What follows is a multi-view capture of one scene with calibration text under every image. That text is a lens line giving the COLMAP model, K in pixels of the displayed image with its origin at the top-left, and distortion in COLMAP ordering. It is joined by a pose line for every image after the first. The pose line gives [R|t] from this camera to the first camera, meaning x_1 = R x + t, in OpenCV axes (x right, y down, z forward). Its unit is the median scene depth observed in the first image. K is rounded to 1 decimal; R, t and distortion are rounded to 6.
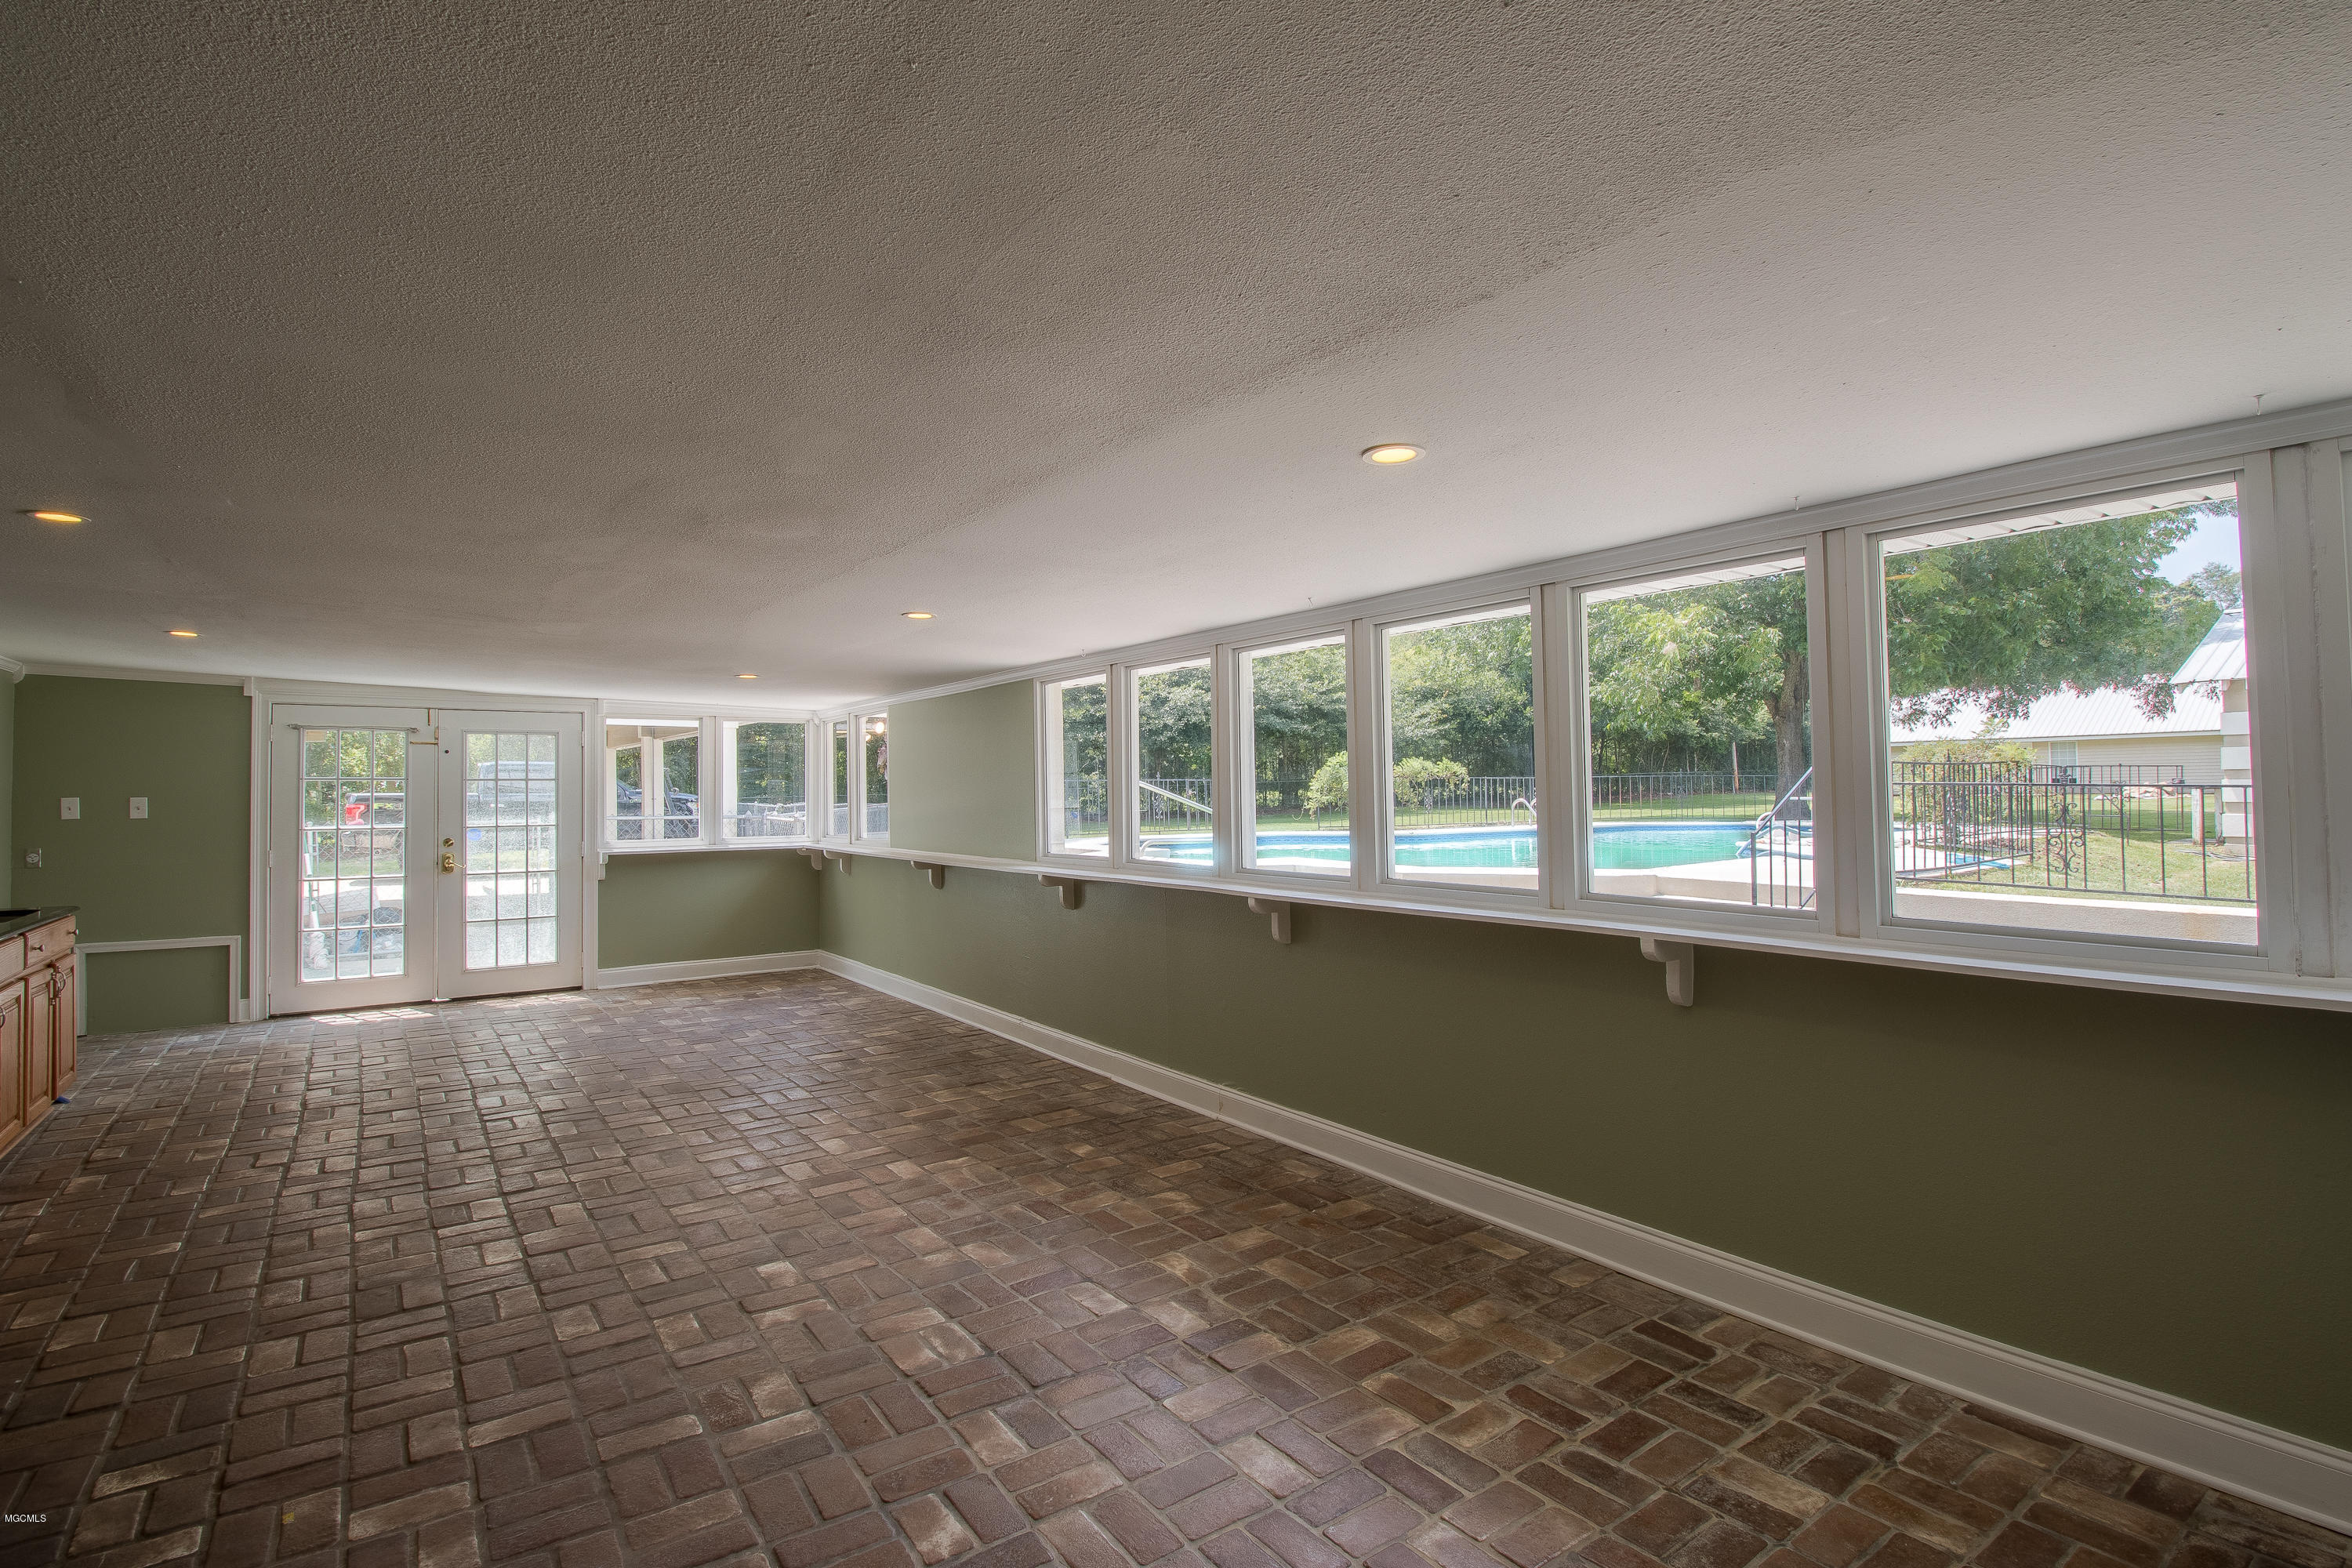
lens RADIAL K [[1088.2, 0, 1155.0], [0, 1088.2, 757.5], [0, 0, 1]] dist [0.000654, -0.013566]
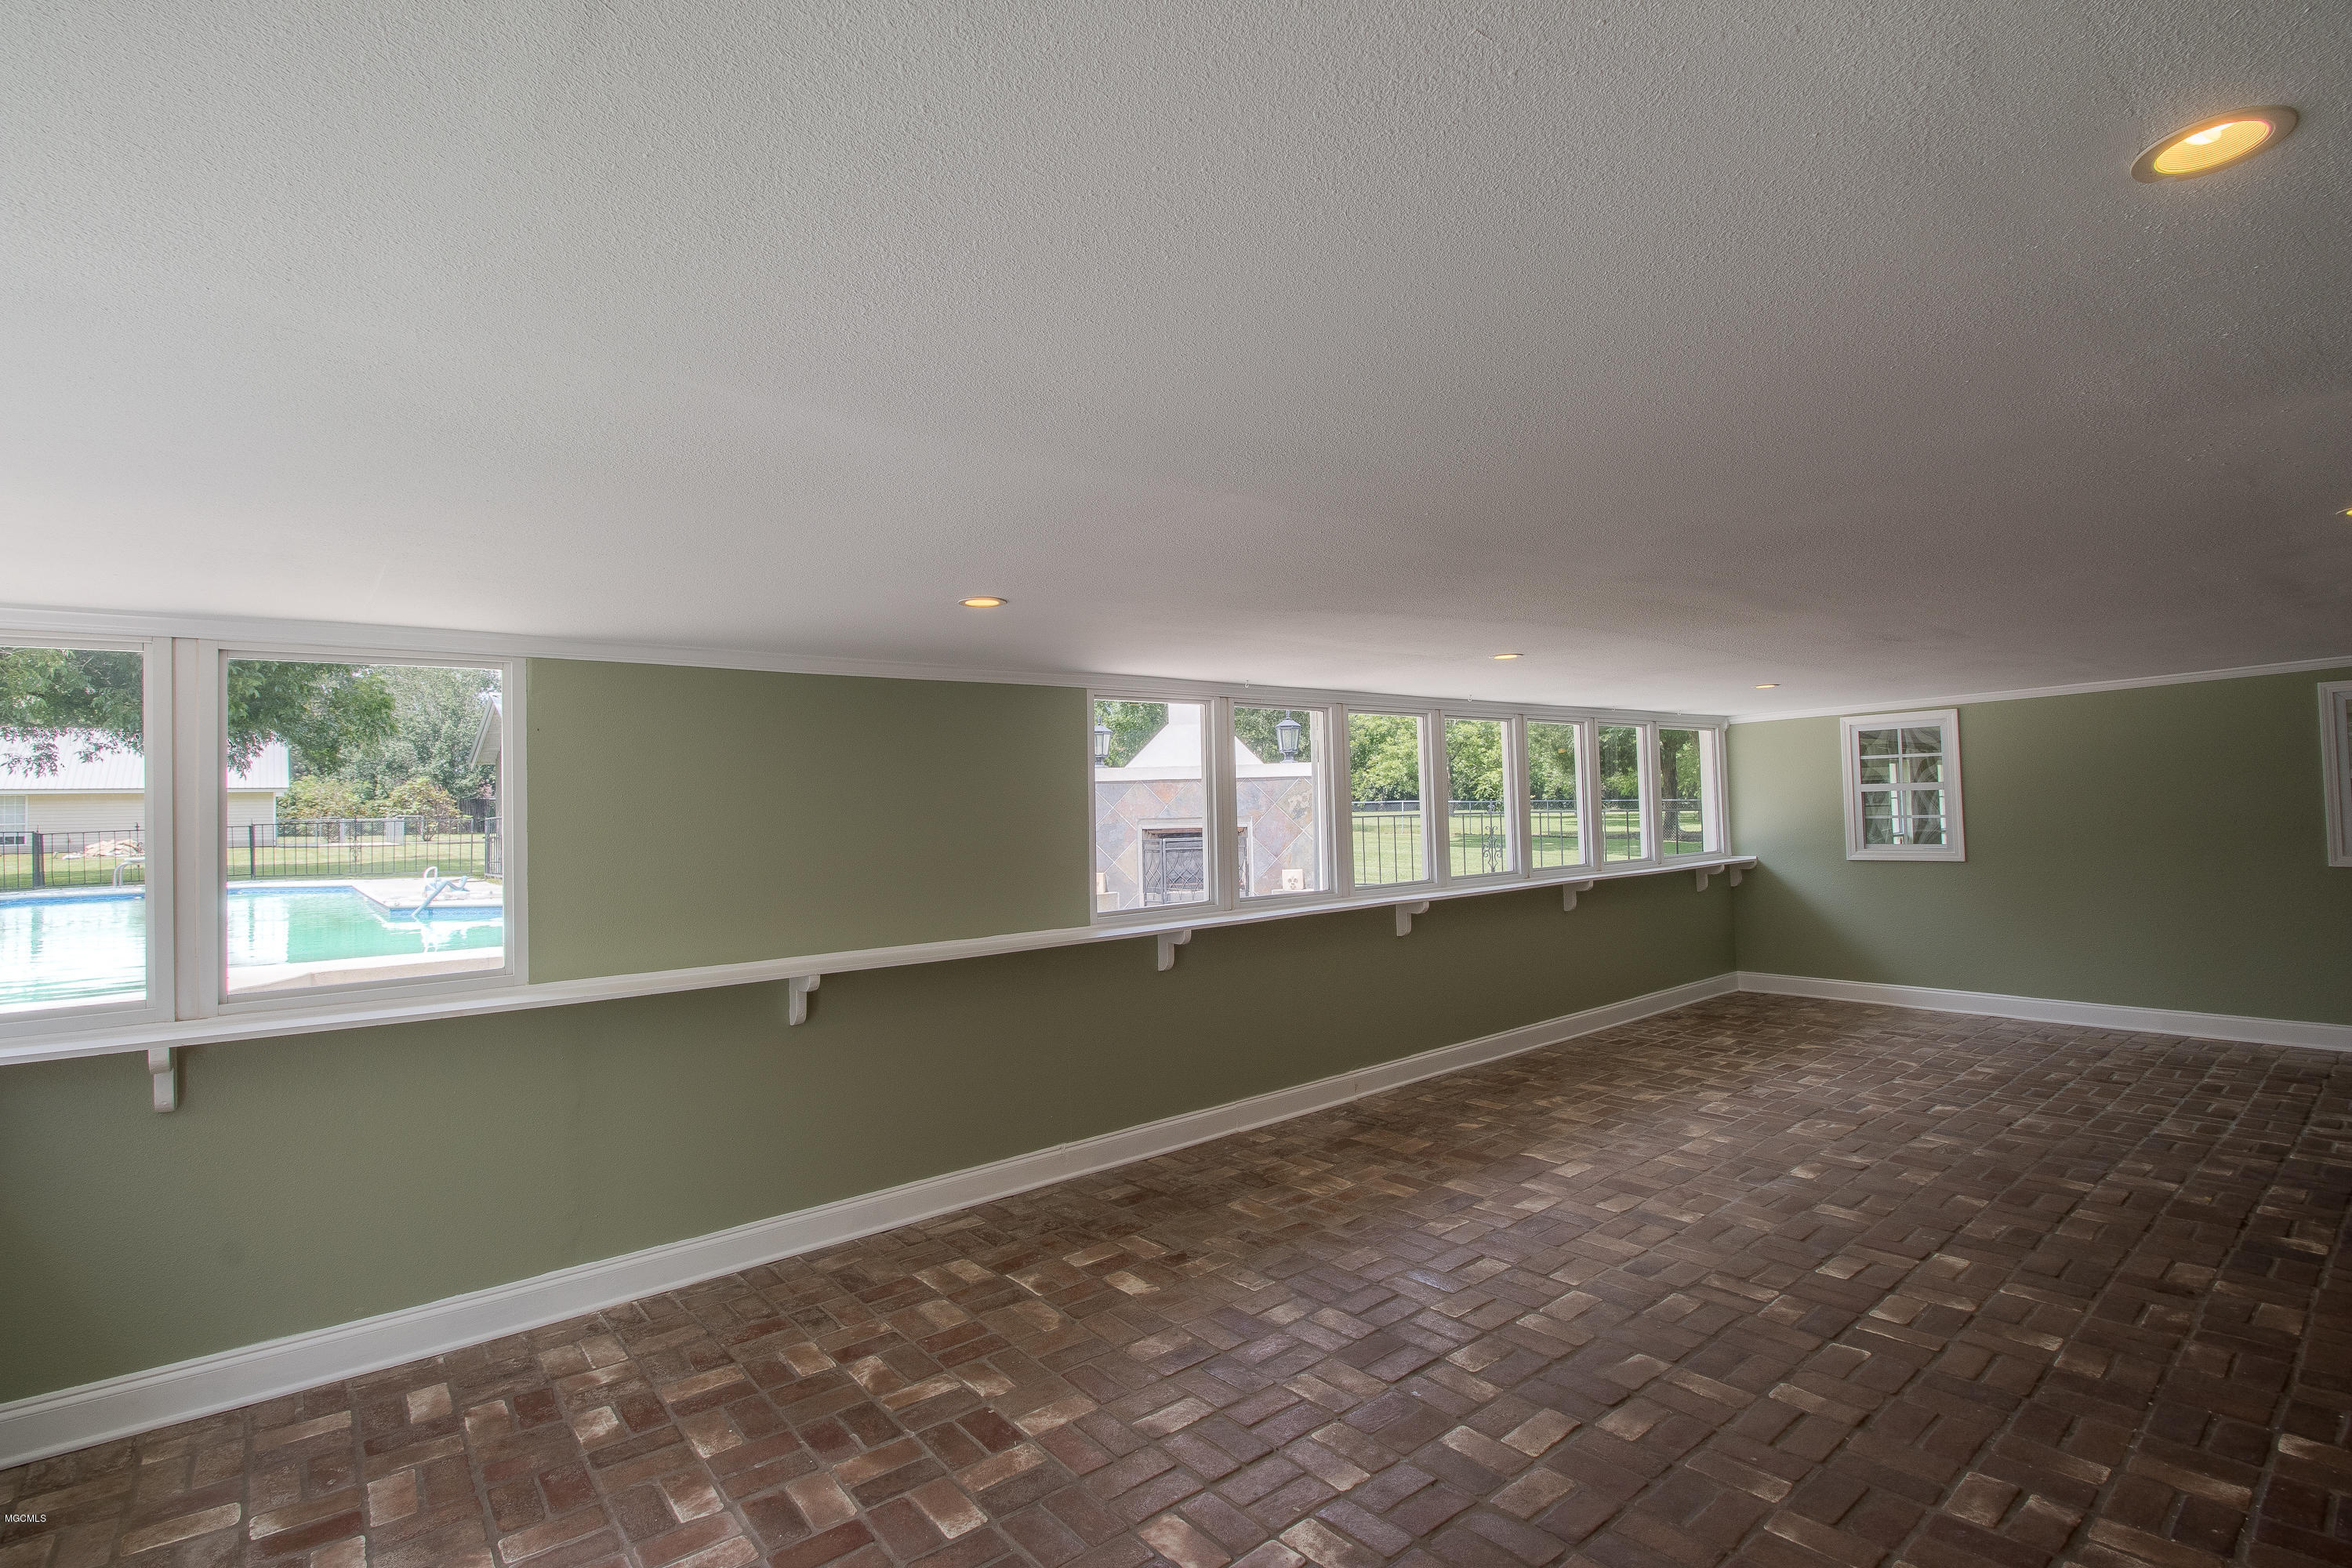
lens RADIAL K [[1088.2, 0, 1155.0], [0, 1088.2, 757.5], [0, 0, 1]] dist [0.000654, -0.013566]
pose [[-0.050016, 0.060809, 0.996896, -1.324893], [-0.004000, 0.998125, -0.061084, 0.034970], [-0.998740, -0.007043, -0.049679, 1.479812]]
